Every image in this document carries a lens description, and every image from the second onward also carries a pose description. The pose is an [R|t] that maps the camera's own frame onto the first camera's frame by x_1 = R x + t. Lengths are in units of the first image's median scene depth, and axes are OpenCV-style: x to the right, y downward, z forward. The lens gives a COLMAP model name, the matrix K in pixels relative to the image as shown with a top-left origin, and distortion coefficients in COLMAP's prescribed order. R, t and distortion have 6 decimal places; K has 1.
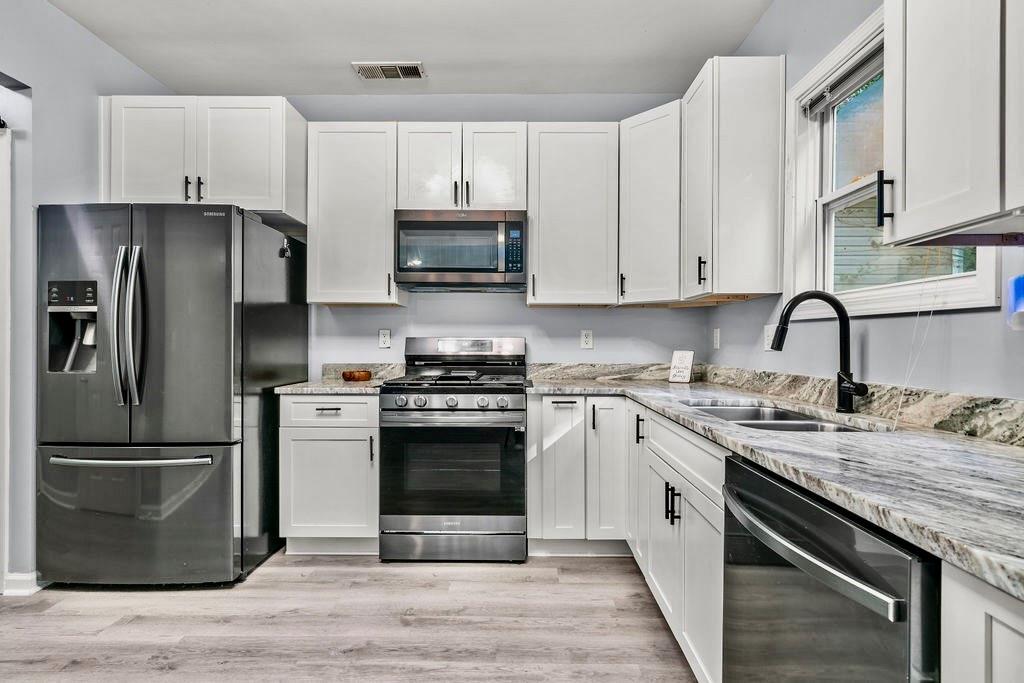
lens RADIAL K [[501.4, 0, 521.9], [0, 501.4, 344.6], [0, 0, 1]] dist [0.000771, -0.000351]
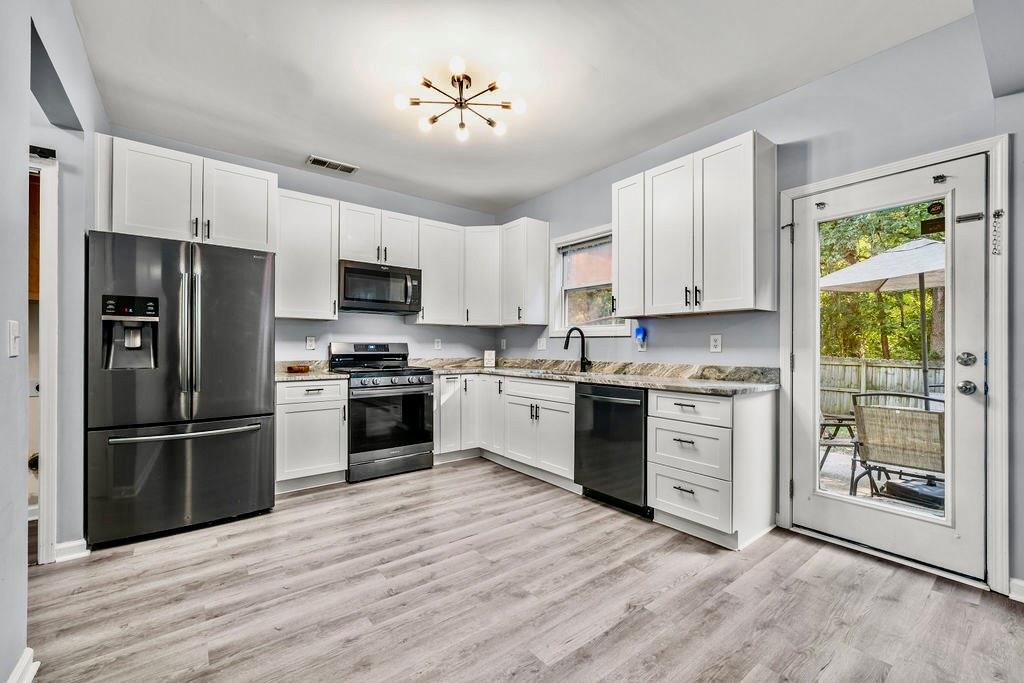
lens RADIAL K [[421.0, 0, 510.1], [0, 421.0, 346.5], [0, 0, 1]] dist [0.001129, 0.000161]
pose [[0.787332, 0.001402, 0.616528, -0.707136], [0.000941, 0.999994, -0.003476, 0.003058], [-0.616529, 0.003317, 0.787325, -0.365219]]
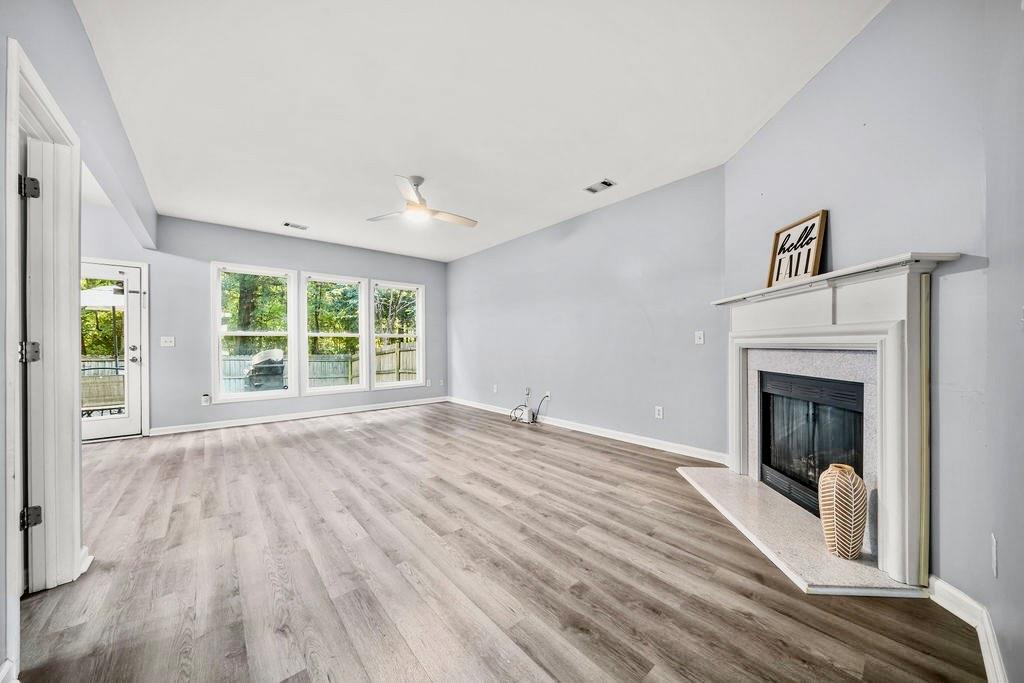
lens RADIAL K [[353.8, 0, 517.9], [0, 353.8, 345.7], [0, 0, 1]] dist [-0.007477, 0.000598]
pose [[-0.661243, 0.000690, 0.750171, -1.967135], [0.005956, 0.999973, 0.004329, 0.017177], [-0.750148, 0.007331, -0.661229, -0.534872]]
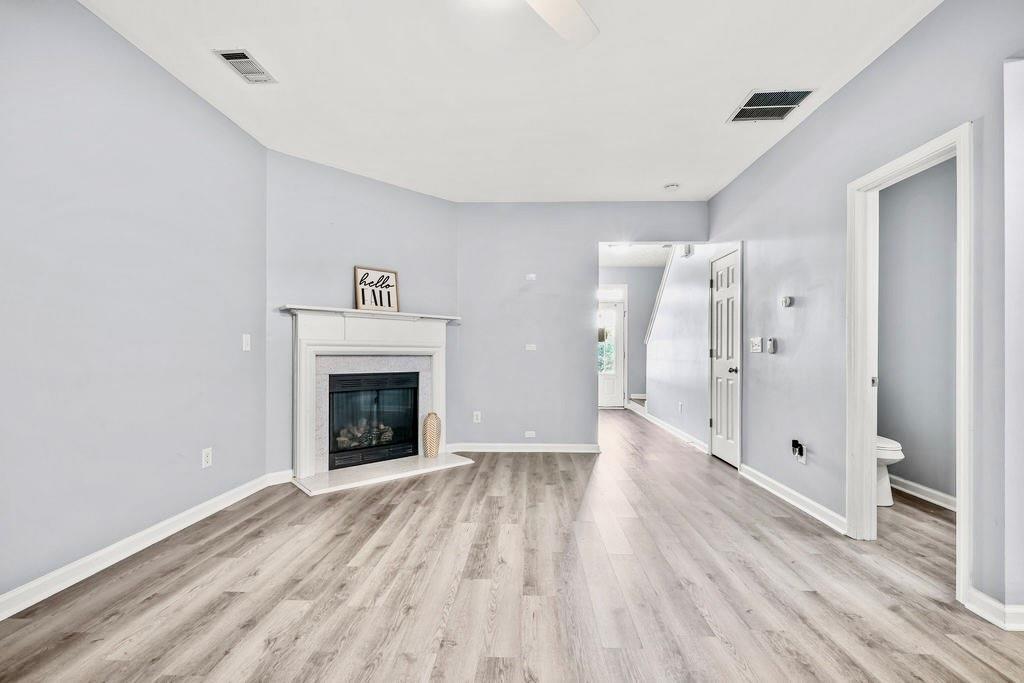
lens RADIAL K [[432.6, 0, 510.5], [0, 432.6, 354.7], [0, 0, 1]] dist [0.001617, -0.000281]
pose [[-0.046014, 0.003941, -0.998933, -0.157286], [-0.006782, 0.999968, 0.004258, 0.021861], [0.998918, 0.006971, -0.045986, -1.091036]]
